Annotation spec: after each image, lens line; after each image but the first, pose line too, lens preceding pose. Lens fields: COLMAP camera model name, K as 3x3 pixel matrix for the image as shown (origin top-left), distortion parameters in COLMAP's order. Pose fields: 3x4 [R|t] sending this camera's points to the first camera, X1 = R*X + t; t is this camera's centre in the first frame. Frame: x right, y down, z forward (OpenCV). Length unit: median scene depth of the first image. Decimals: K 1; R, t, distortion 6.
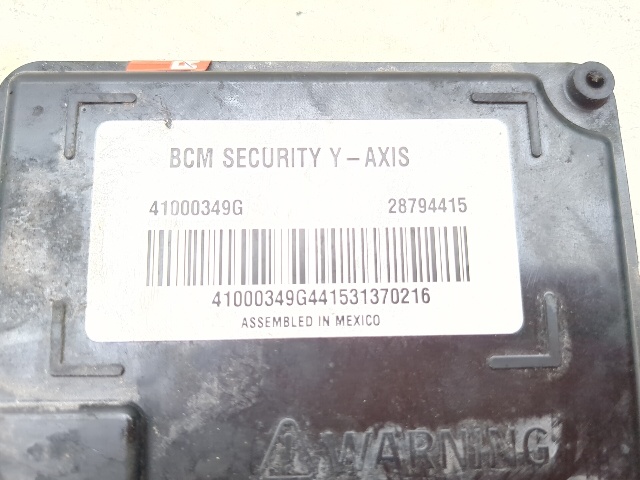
lens RADIAL K [[576.7, 0, 320.0], [0, 576.7, 240.0], [0, 0, 1]] dist [0.065611, -0.272740]
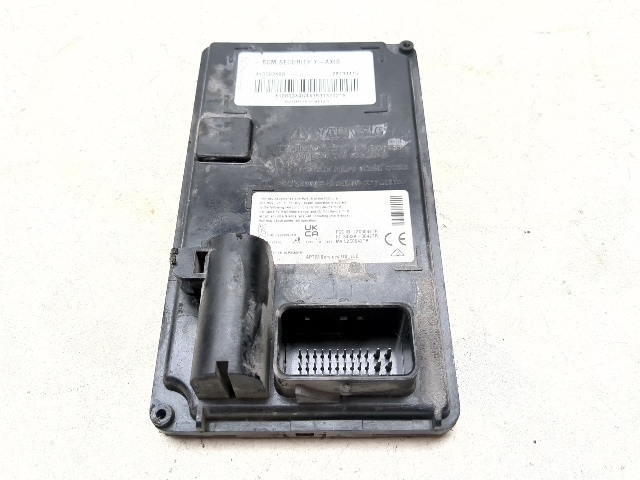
lens RADIAL K [[576.7, 0, 320.0], [0, 576.7, 240.0], [0, 0, 1]] dist [0.065611, -0.272740]
pose [[0.998843, -0.009812, -0.047088, 0.194647], [-0.005748, 0.947604, -0.319395, 1.826709], [0.047755, 0.319296, 0.946451, -1.687508]]
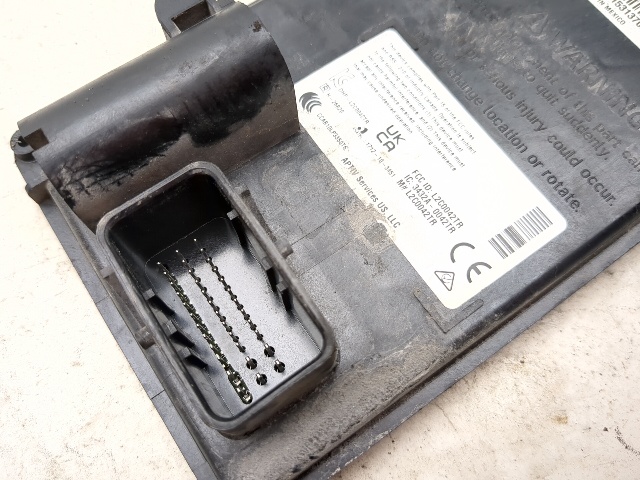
lens RADIAL K [[576.7, 0, 320.0], [0, 576.7, 240.0], [0, 0, 1]] dist [0.065611, -0.272740]
pose [[0.556430, 0.770509, -0.310969, 0.618208], [-0.809614, 0.586935, 0.005613, 1.234399], [0.186843, 0.248642, 0.950404, -0.608286]]
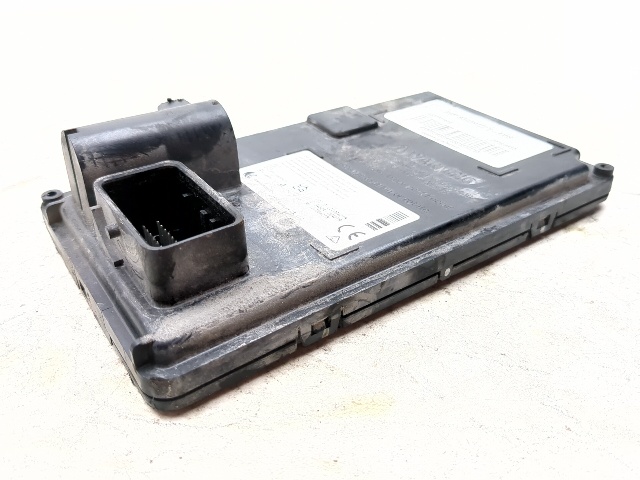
lens RADIAL K [[576.7, 0, 320.0], [0, 576.7, 240.0], [0, 0, 1]] dist [0.065611, -0.272740]
pose [[0.560972, 0.417163, -0.715042, 1.813573], [-0.807961, 0.464024, -0.363154, 1.806653], [0.180303, 0.781445, 0.597356, -0.366936]]
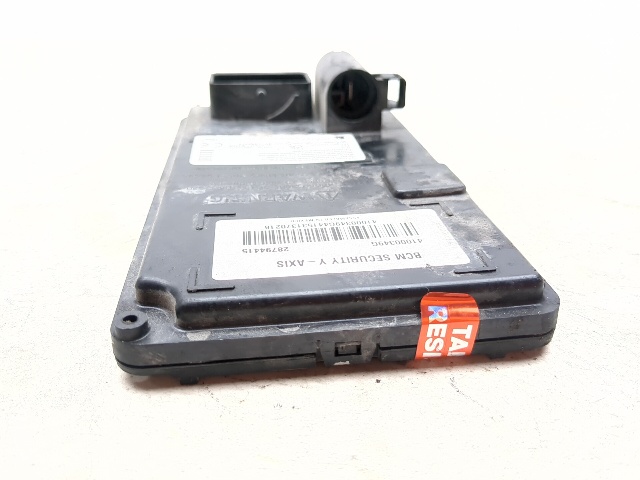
lens RADIAL K [[576.7, 0, 320.0], [0, 576.7, 240.0], [0, 0, 1]] dist [0.065611, -0.272740]
pose [[-0.993464, 0.012933, -0.113408, 0.227029], [-0.112713, -0.267934, 0.956821, -1.756937], [-0.018011, 0.963350, 0.267641, 0.536834]]
